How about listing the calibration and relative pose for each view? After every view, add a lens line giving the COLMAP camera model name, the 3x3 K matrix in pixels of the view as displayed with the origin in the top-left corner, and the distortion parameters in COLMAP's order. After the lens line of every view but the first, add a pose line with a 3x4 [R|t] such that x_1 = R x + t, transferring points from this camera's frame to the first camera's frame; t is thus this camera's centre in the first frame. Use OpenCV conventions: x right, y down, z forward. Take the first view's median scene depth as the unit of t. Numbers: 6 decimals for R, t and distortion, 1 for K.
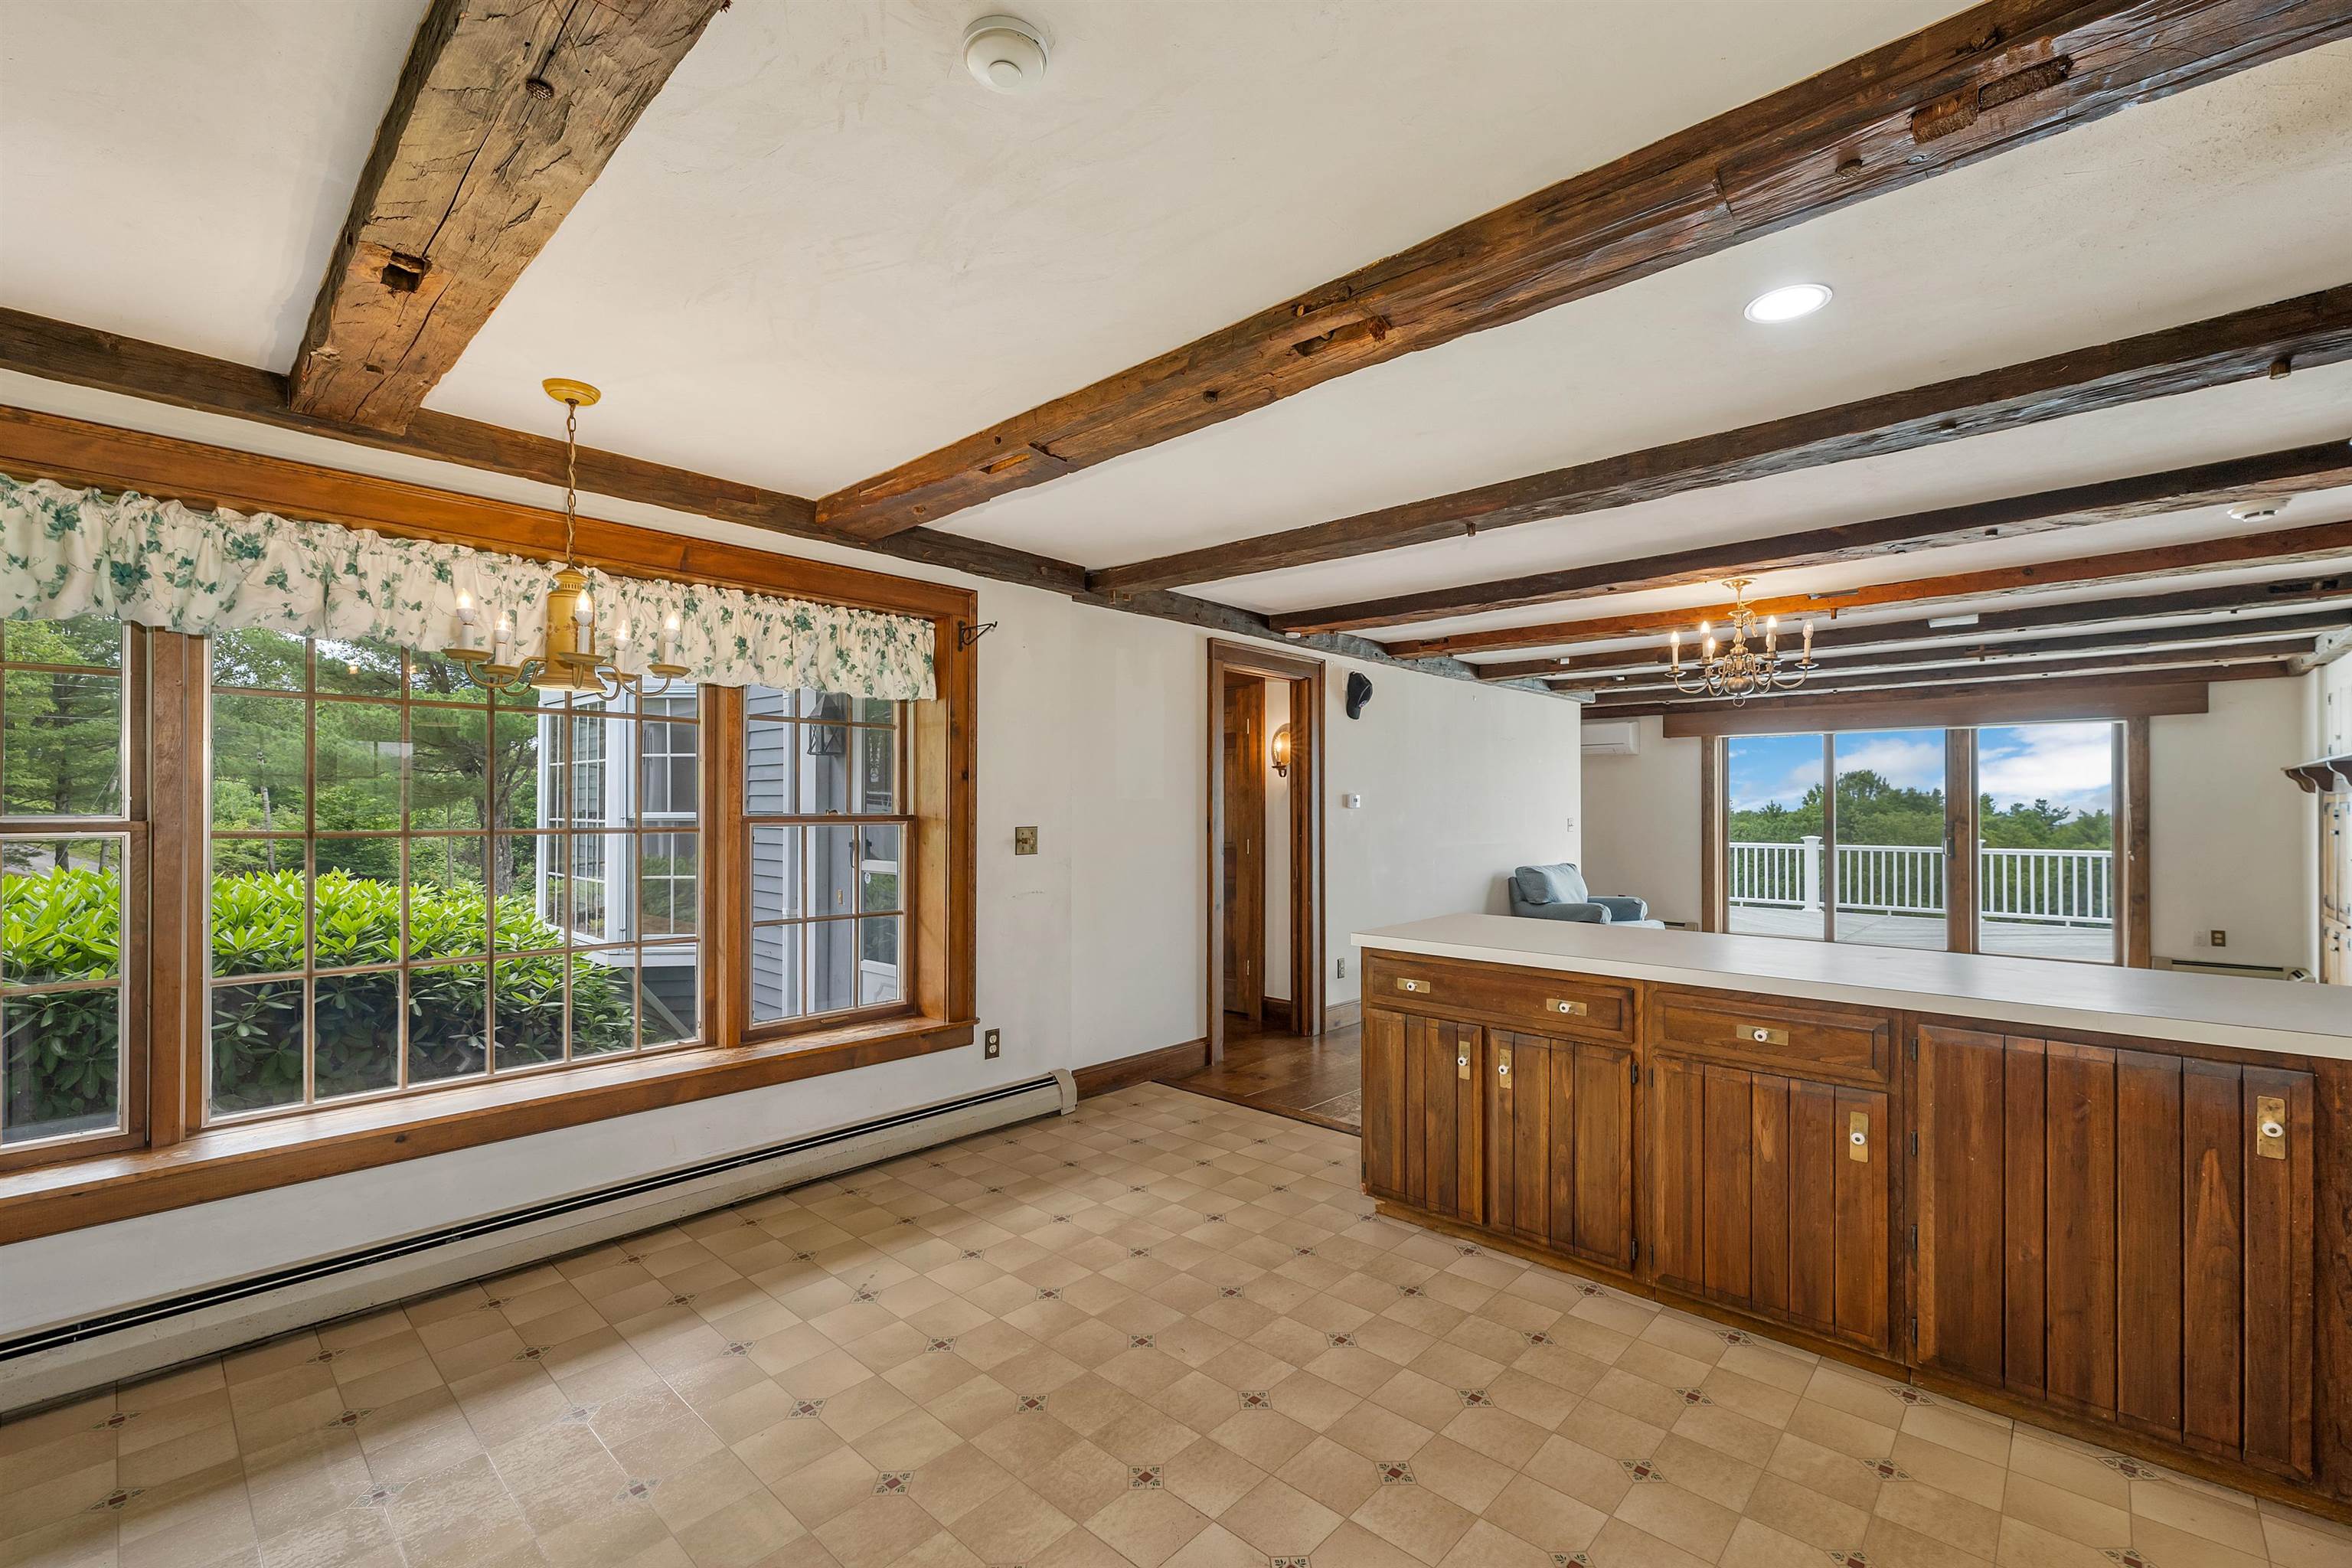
lens RADIAL K [[991.6, 0, 1122.1], [0, 991.6, 805.1], [0, 0, 1]] dist [0.011610, 0.000010]
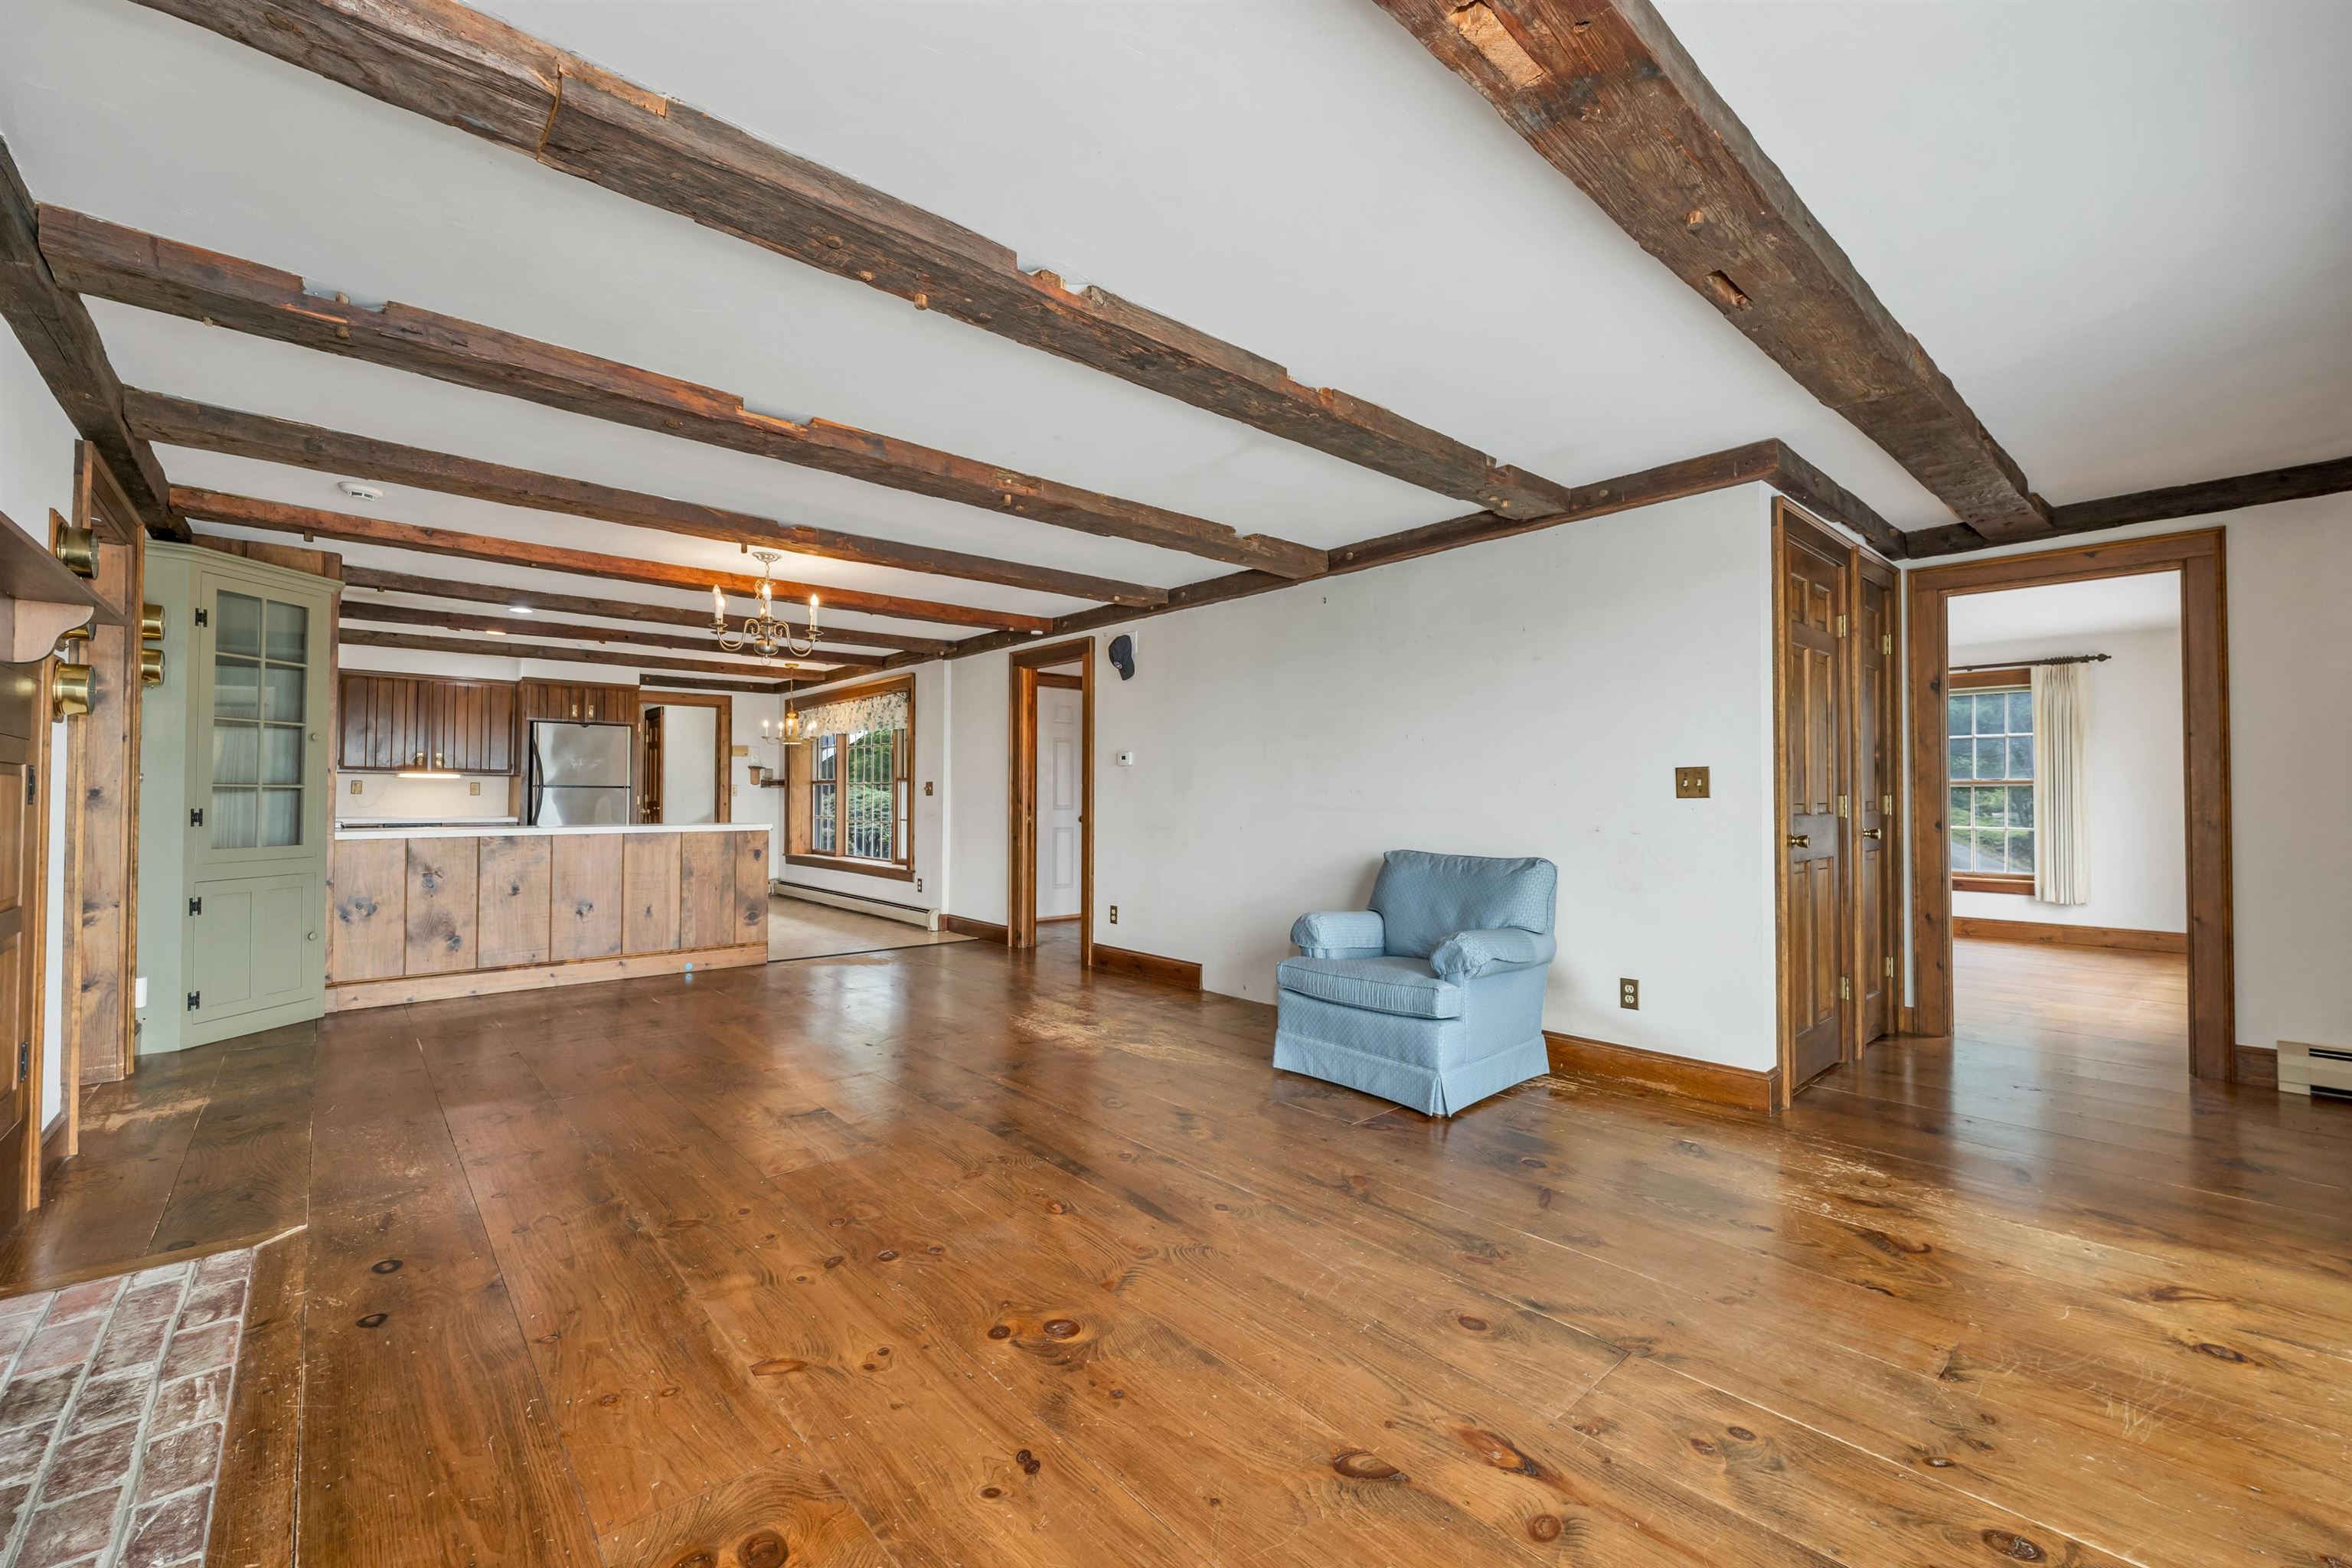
lens RADIAL K [[958.3, 0, 1176.0], [0, 958.3, 784.0], [0, 0, 1]] dist [-0.000843, -0.000325]
pose [[-0.055551, -0.013595, -0.998363, 2.688401], [-0.003015, 0.999905, -0.013449, 0.074131], [0.998451, 0.002263, -0.055587, 2.372981]]
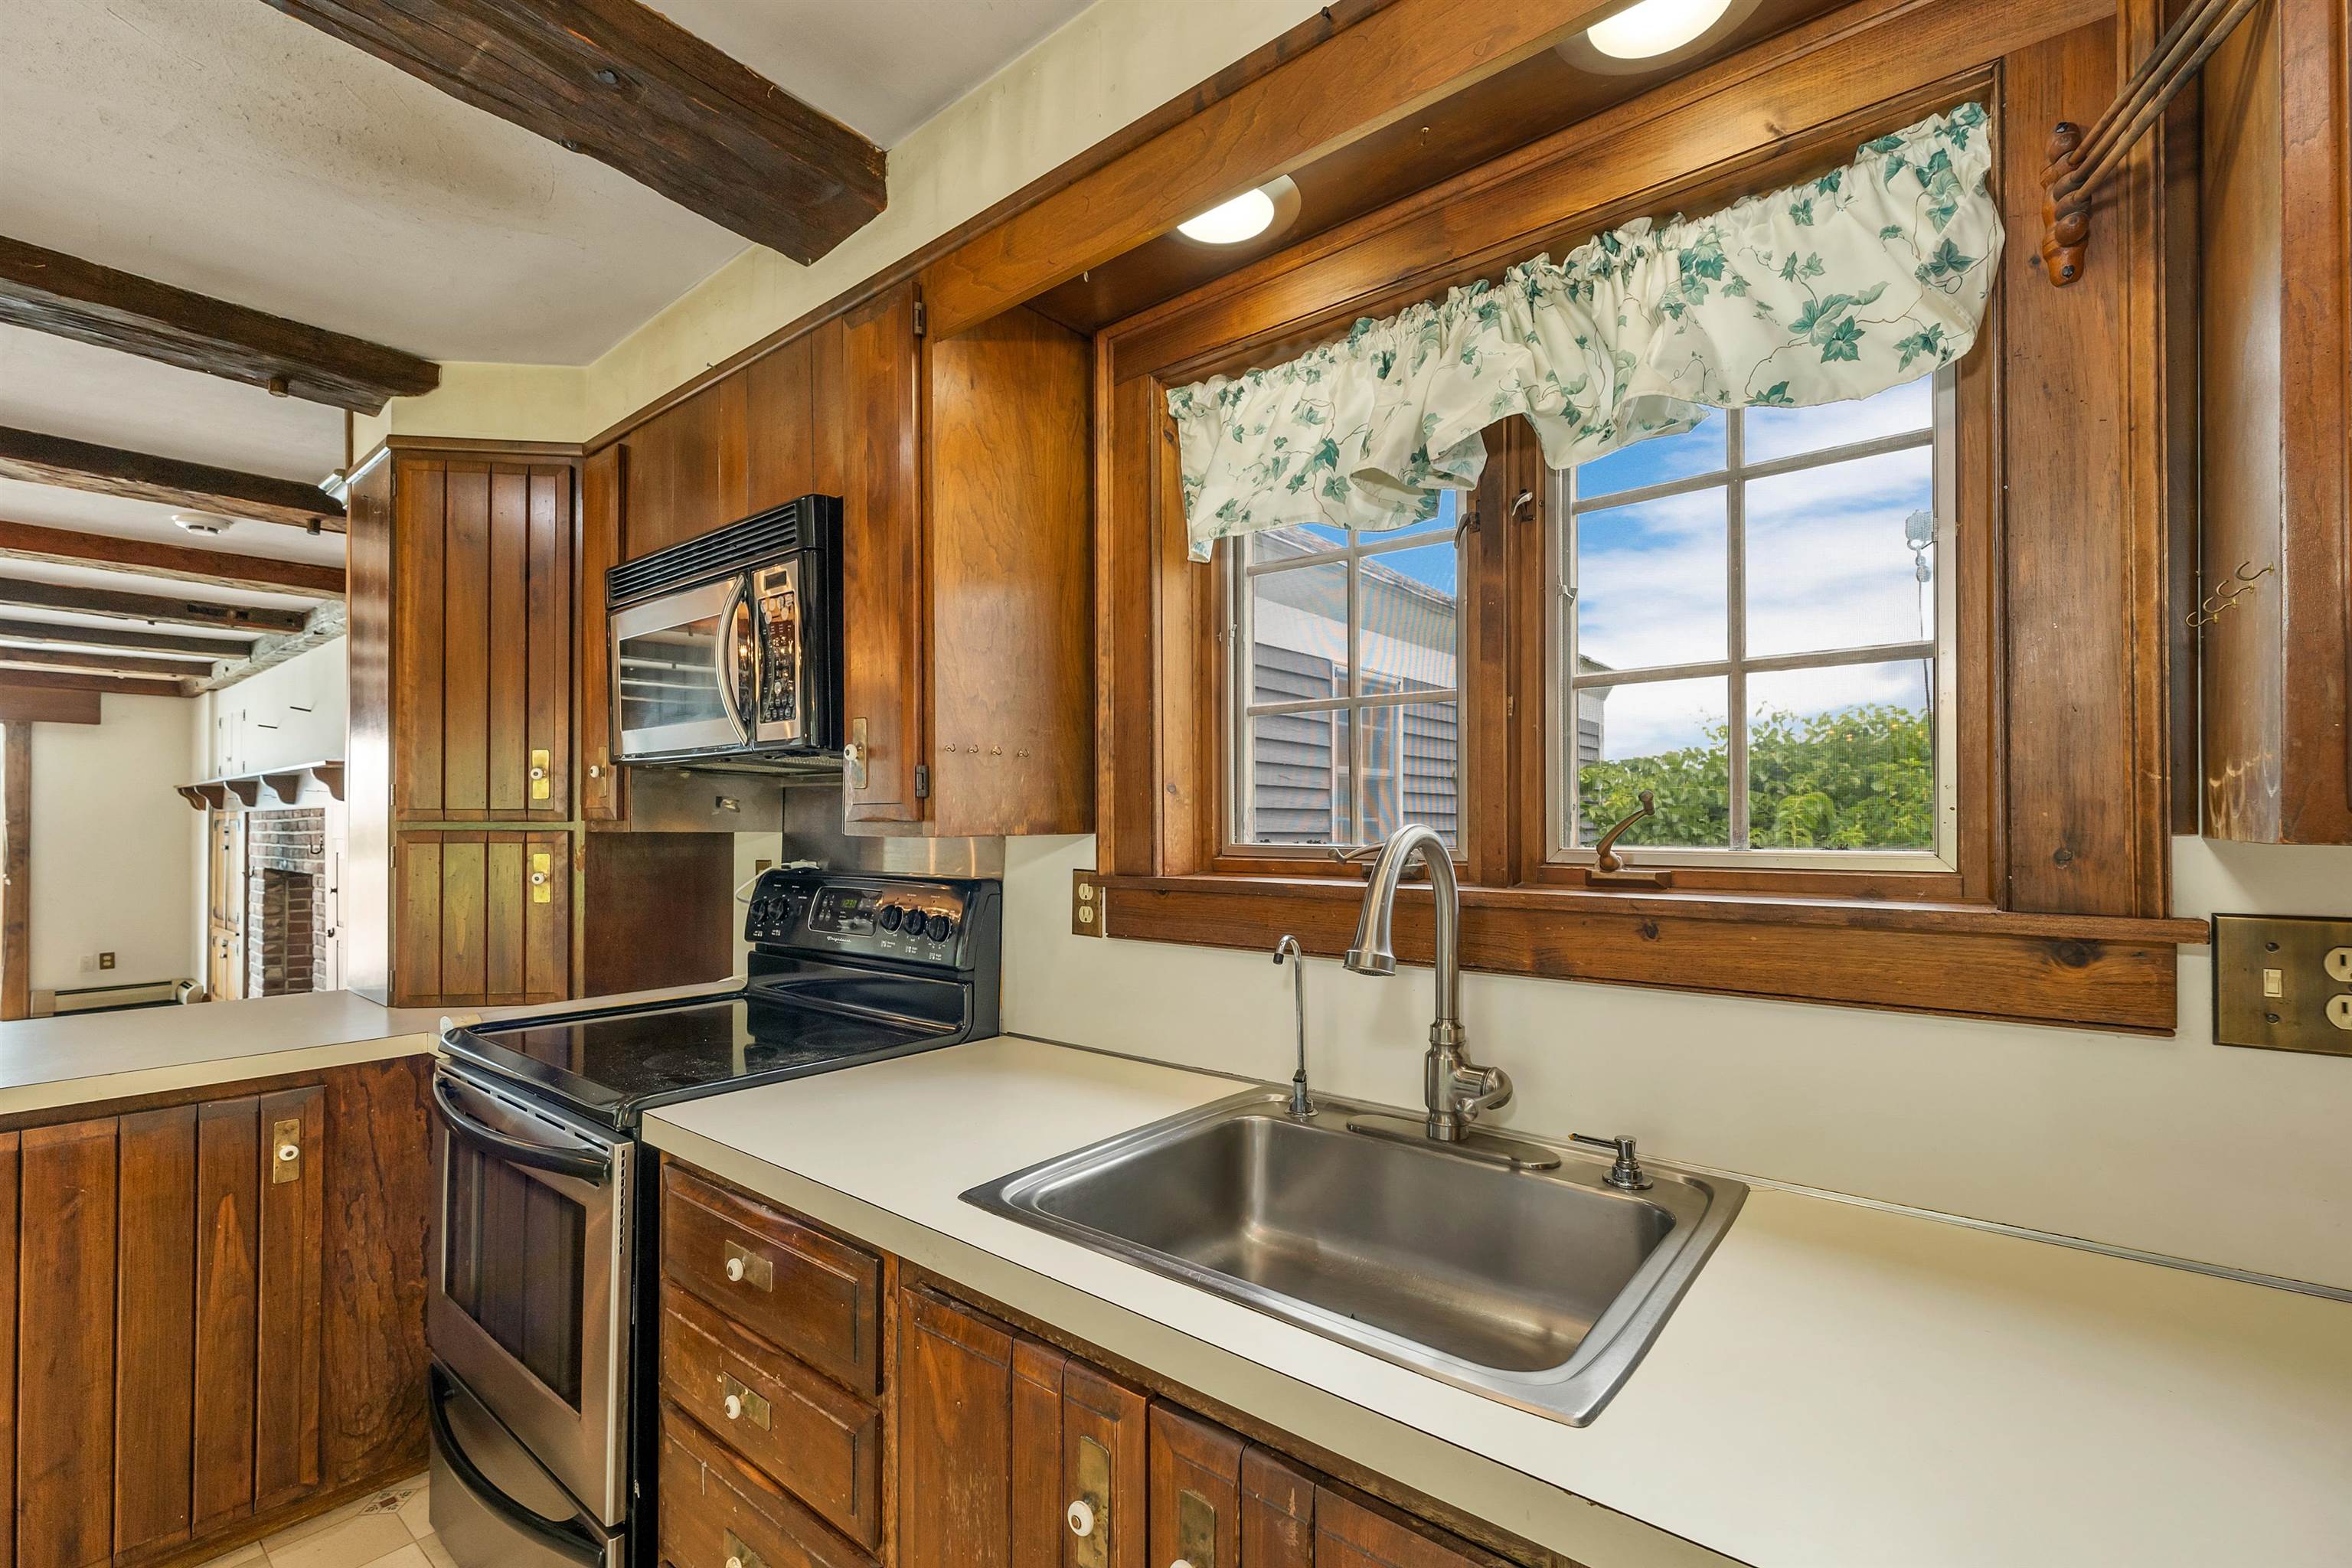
lens RADIAL K [[986.6, 0, 1237.5], [0, 986.6, 816.5], [0, 0, 1]] dist [0.001432, 0.000161]
pose [[-0.128440, 0.006356, 0.991697, 0.041336], [-0.001227, 0.999978, -0.006568, -0.000603], [-0.991717, -0.002060, -0.128429, 0.132689]]
